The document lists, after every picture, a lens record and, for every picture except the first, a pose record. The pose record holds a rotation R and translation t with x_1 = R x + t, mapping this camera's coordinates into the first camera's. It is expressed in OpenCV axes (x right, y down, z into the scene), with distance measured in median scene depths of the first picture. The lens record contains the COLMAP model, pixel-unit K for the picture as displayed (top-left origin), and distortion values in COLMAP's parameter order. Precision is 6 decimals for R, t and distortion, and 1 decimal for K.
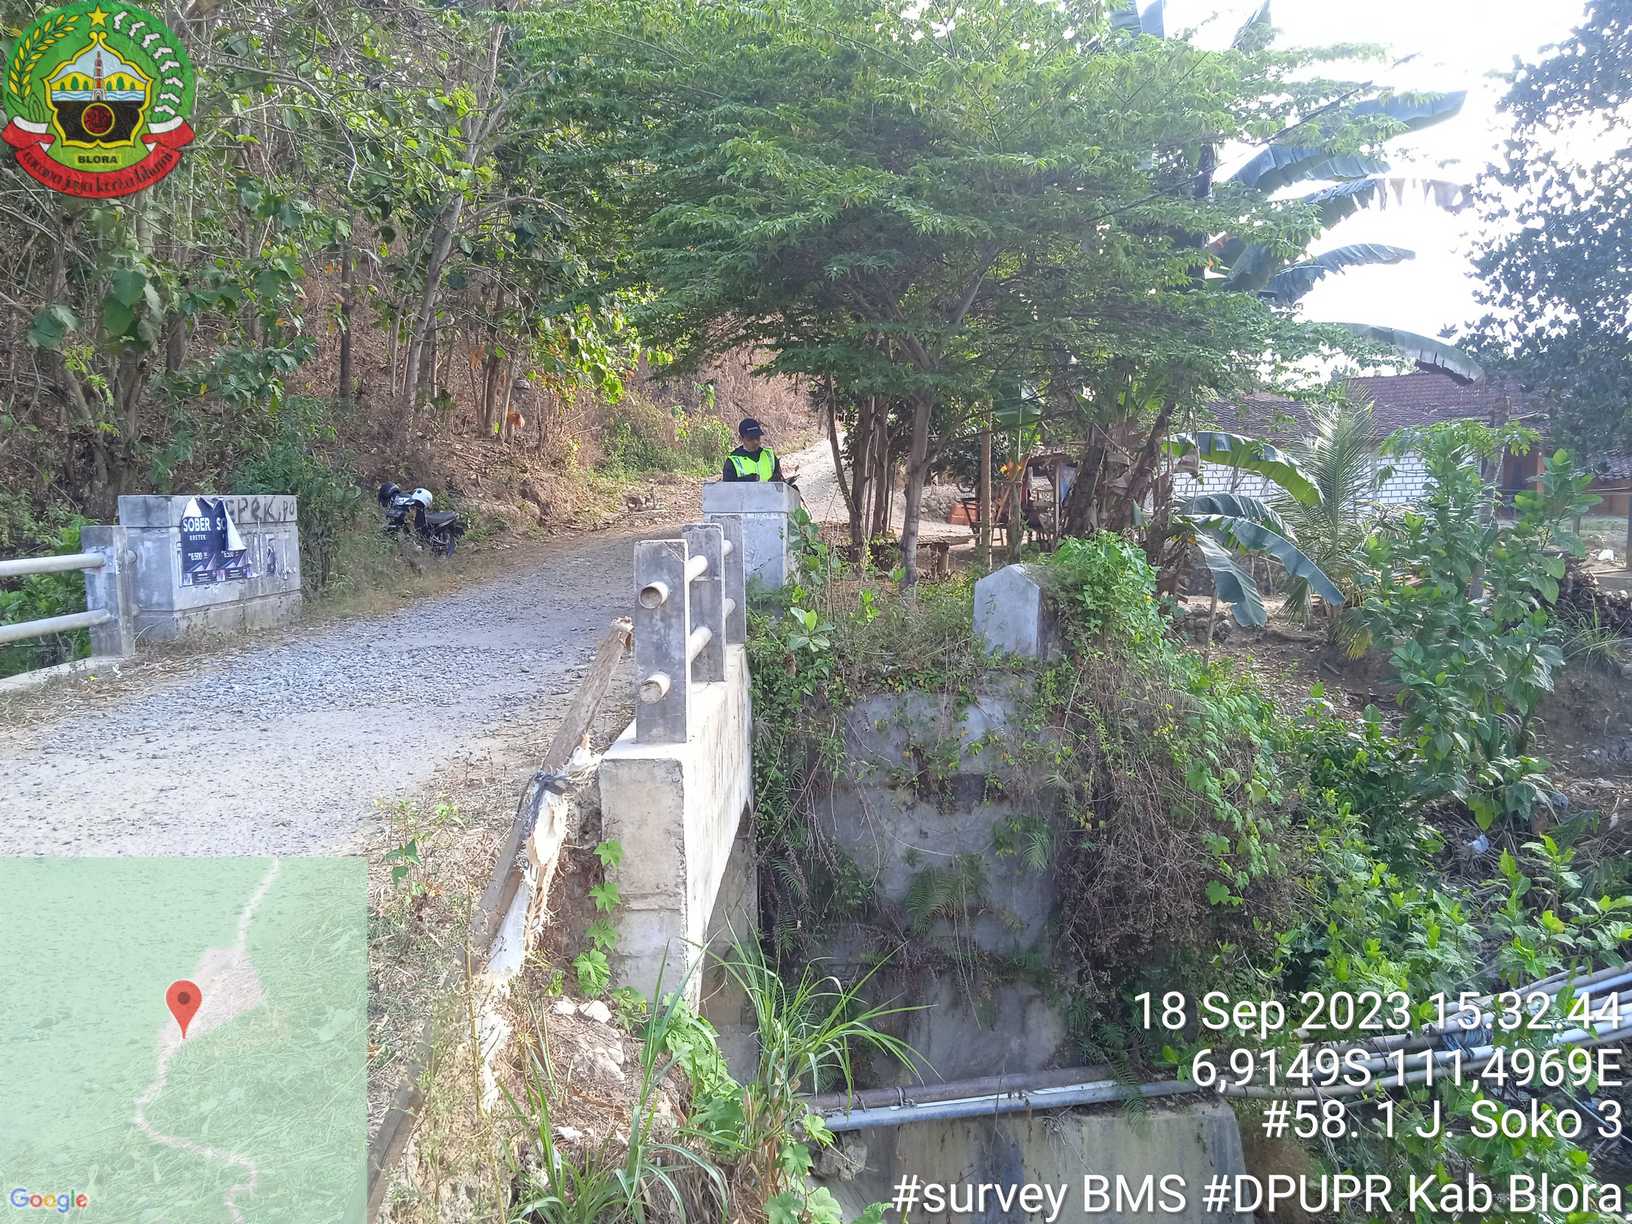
lens RADIAL K [[1356.3, 0, 818.5], [0, 1356.3, 605.6], [0, 0, 1]] dist [0.057678, -0.081757]
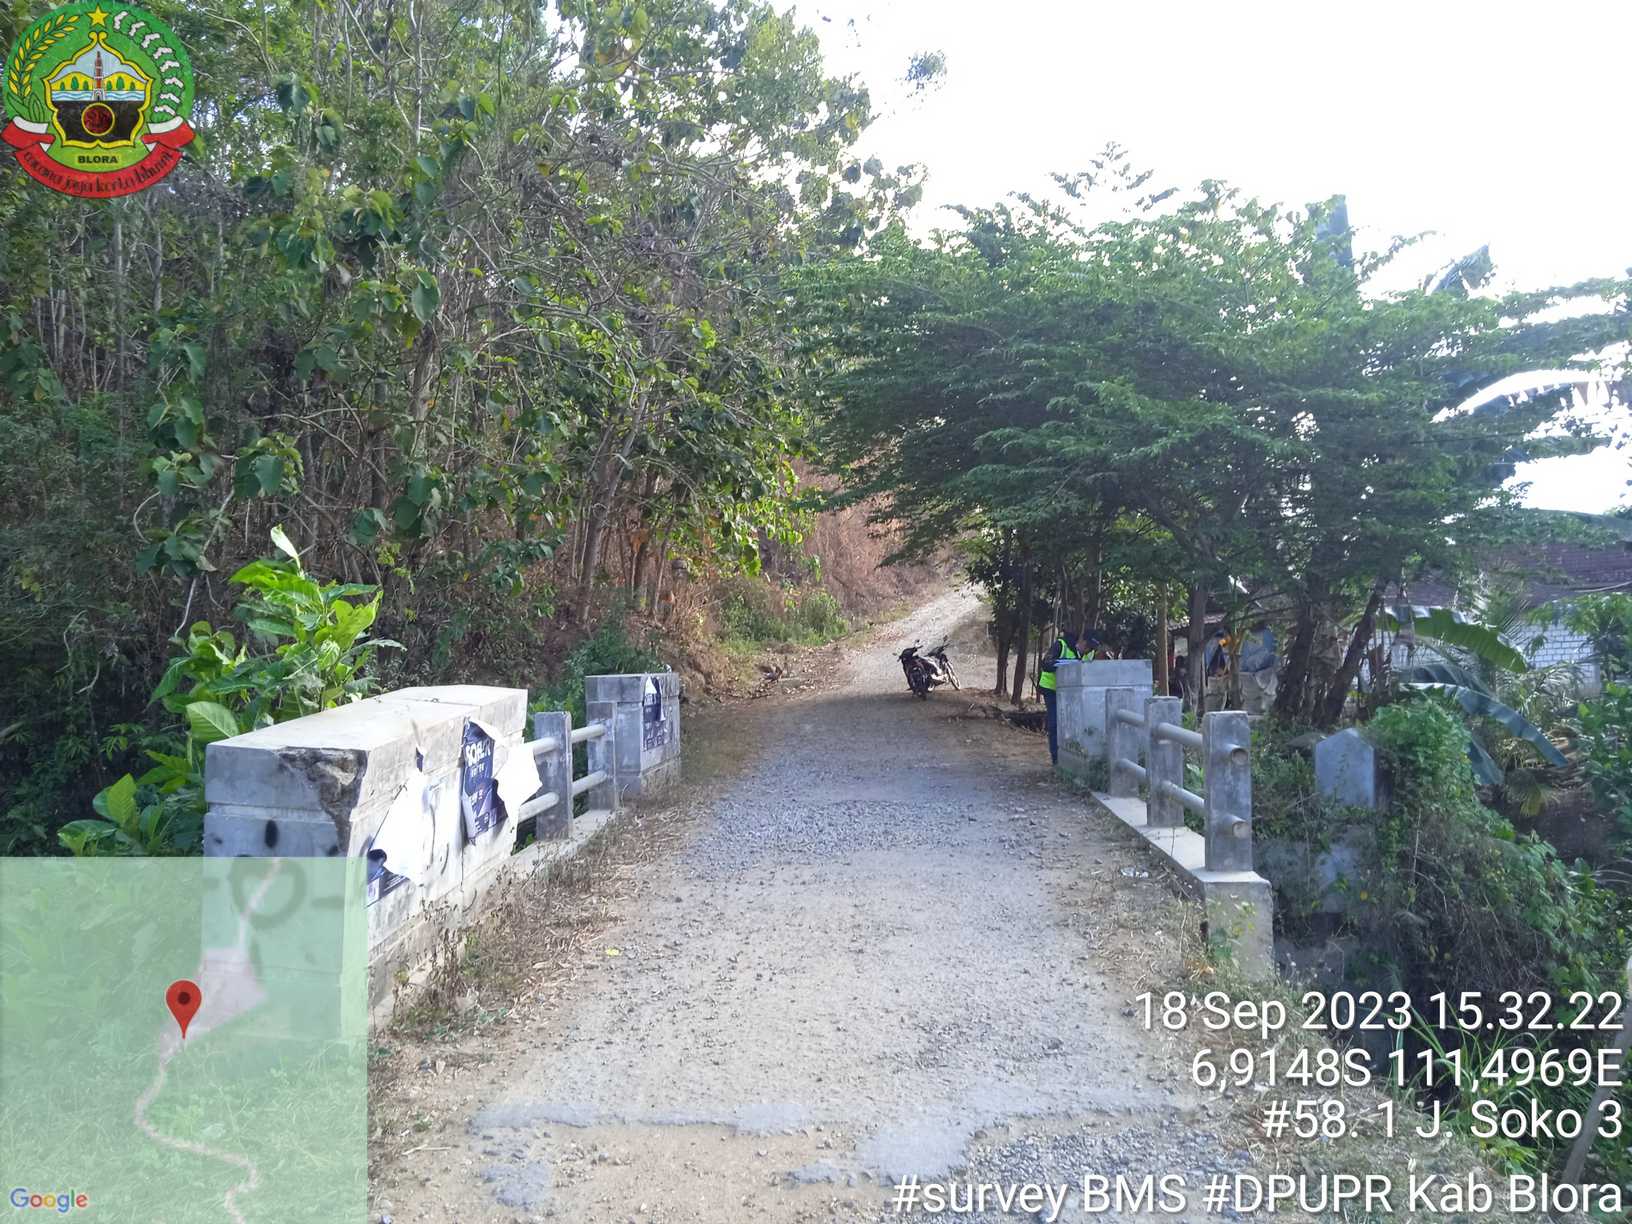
lens RADIAL K [[1331.5, 0, 816.0], [0, 1331.5, 612.0], [0, 0, 1]] dist [0.079874, 0.001804]
pose [[0.999398, -0.010397, -0.033091, -0.234549], [0.006452, 0.993092, -0.117158, 0.002428], [0.034080, 0.116874, 0.992562, -0.152442]]
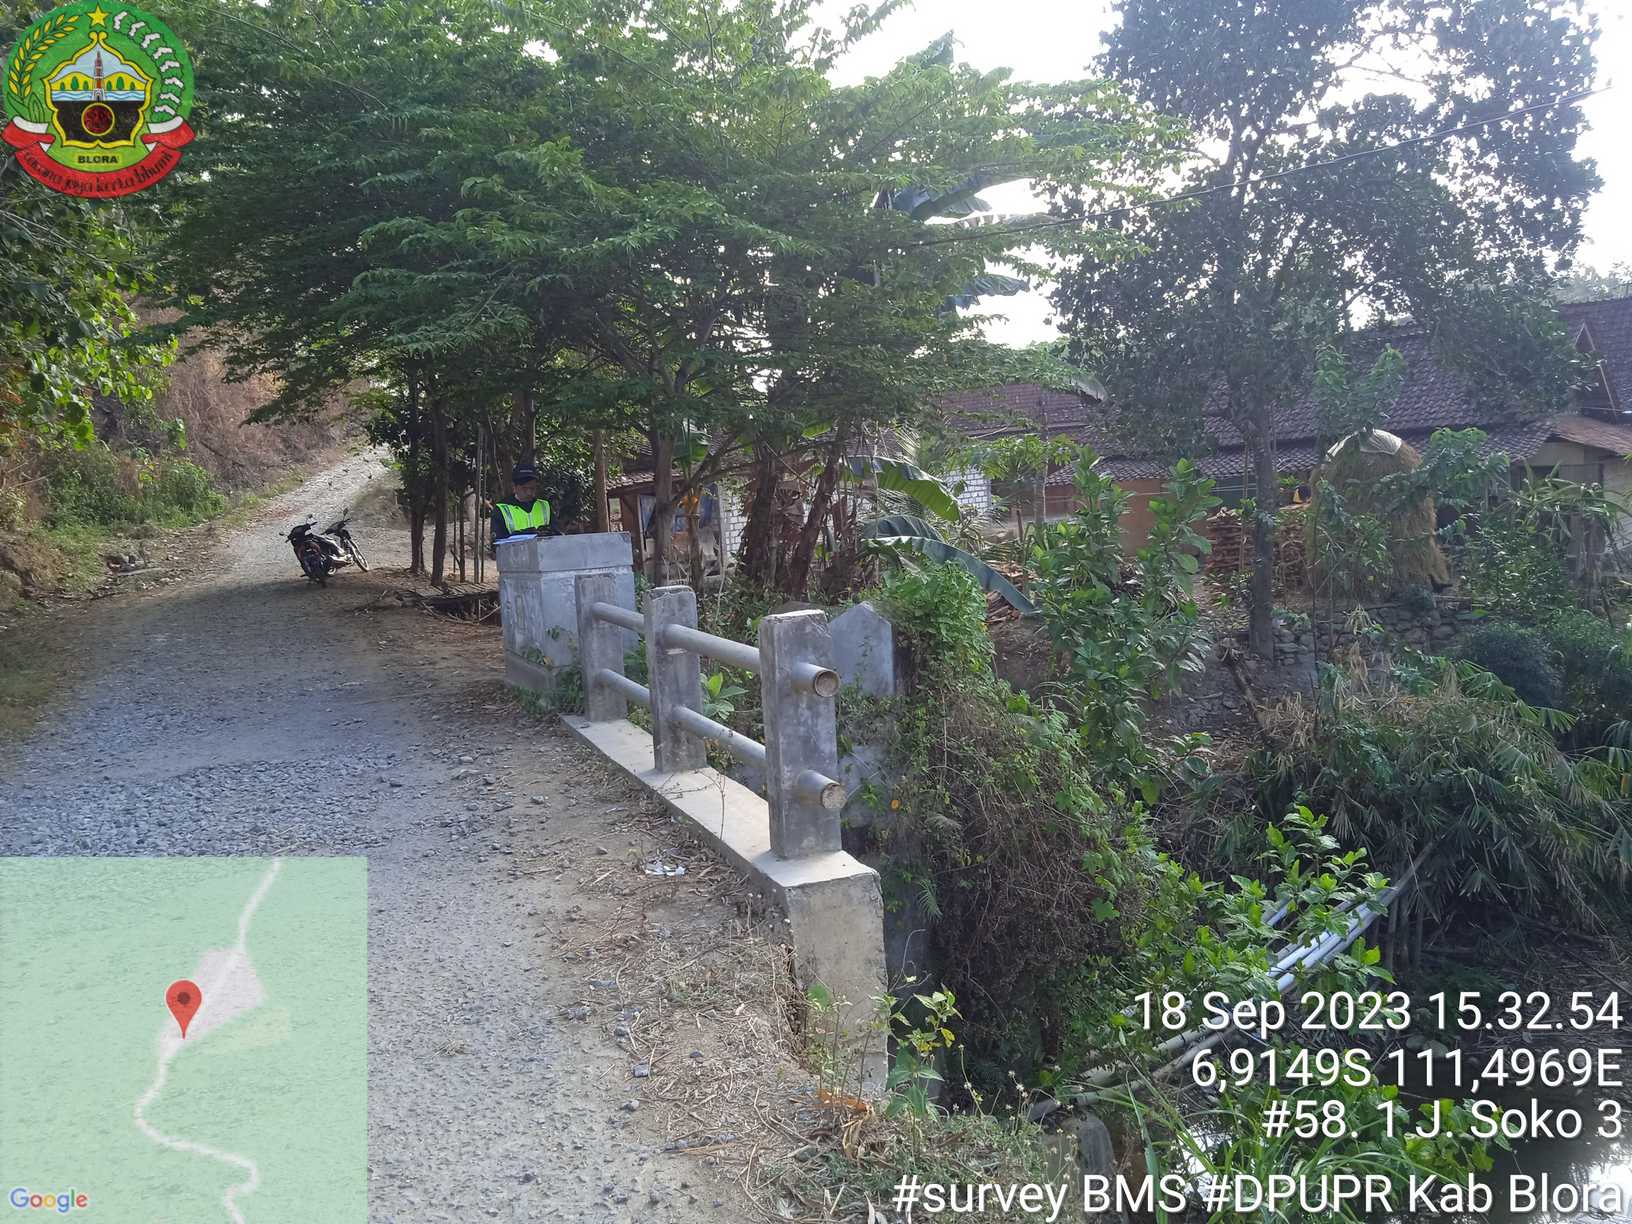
lens RADIAL K [[1356.3, 0, 818.5], [0, 1356.3, 605.6], [0, 0, 1]] dist [0.057678, -0.081757]
pose [[0.921737, -0.084848, 0.378421, -0.211447], [0.091912, 0.995767, -0.000608, -0.025863], [-0.376768, 0.035342, 0.925633, 0.109108]]
